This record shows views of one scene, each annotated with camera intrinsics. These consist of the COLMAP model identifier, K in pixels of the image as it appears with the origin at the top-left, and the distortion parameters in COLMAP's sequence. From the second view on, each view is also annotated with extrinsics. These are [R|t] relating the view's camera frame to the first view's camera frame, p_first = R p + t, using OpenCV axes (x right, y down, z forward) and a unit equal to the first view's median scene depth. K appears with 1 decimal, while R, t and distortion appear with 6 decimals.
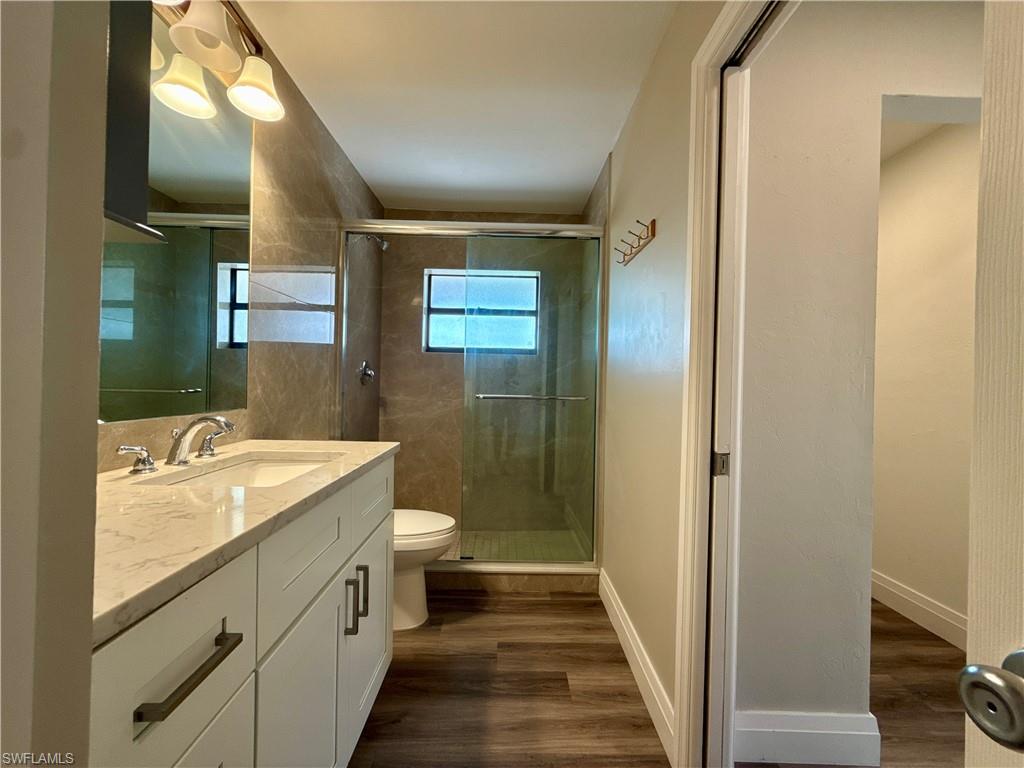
lens RADIAL K [[408.8, 0, 505.6], [0, 408.8, 384.4], [0, 0, 1]] dist [0.004031, 0.000663]
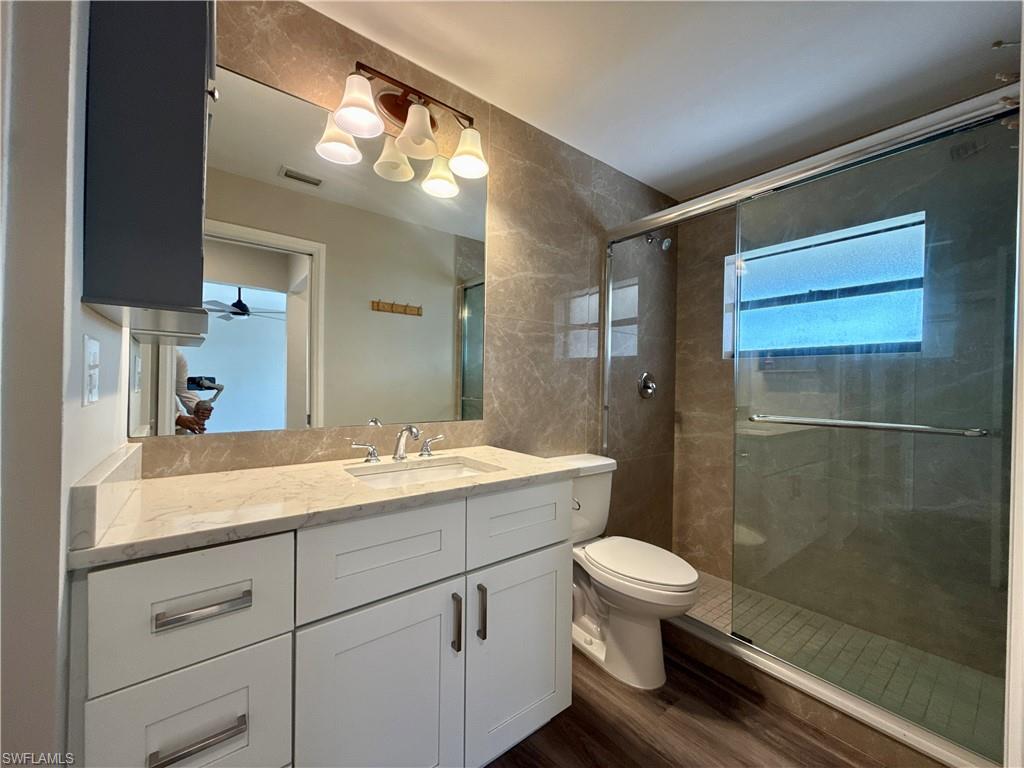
lens RADIAL K [[408.8, 0, 515.8], [0, 408.8, 384.7], [0, 0, 1]] dist [0.004031, 0.000663]
pose [[0.613743, -0.010453, -0.789437, 0.288269], [-0.004914, 0.999842, -0.017060, -0.017510], [0.789491, 0.014350, 0.613595, 0.263493]]
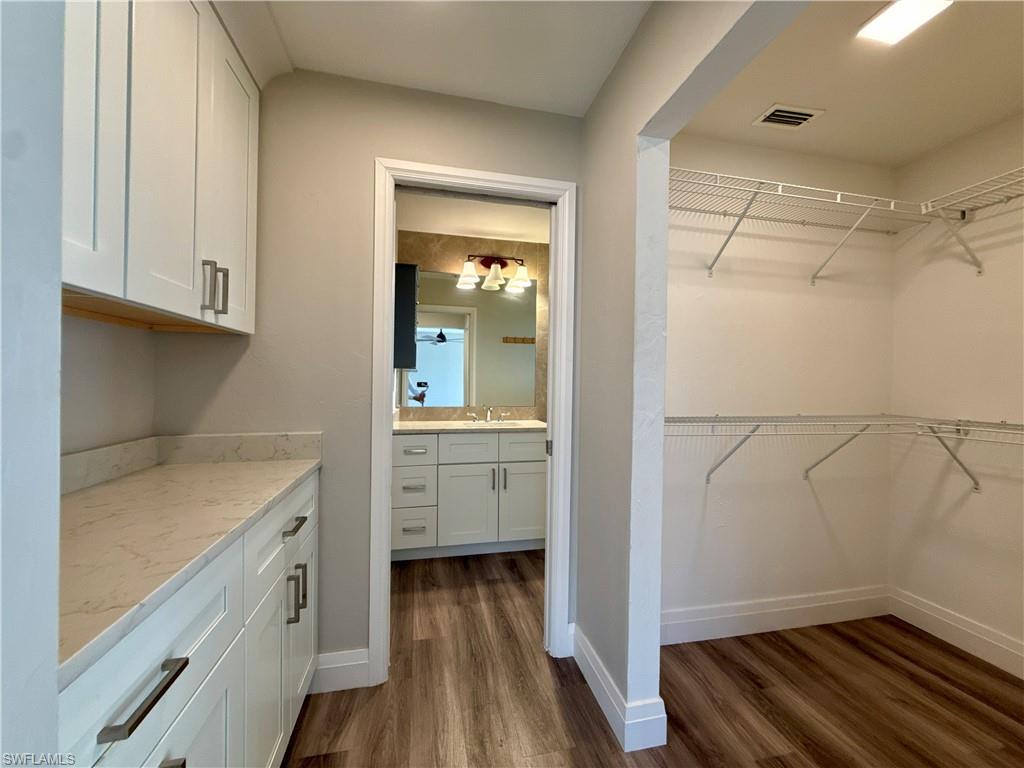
lens RADIAL K [[408.8, 0, 512.0], [0, 408.8, 385.8], [0, 0, 1]] dist [0.004031, 0.000663]
pose [[0.217252, -0.016230, -0.975981, 1.243732], [-0.009942, 0.999773, -0.018839, -0.009345], [0.976065, 0.013796, 0.217042, 0.289823]]
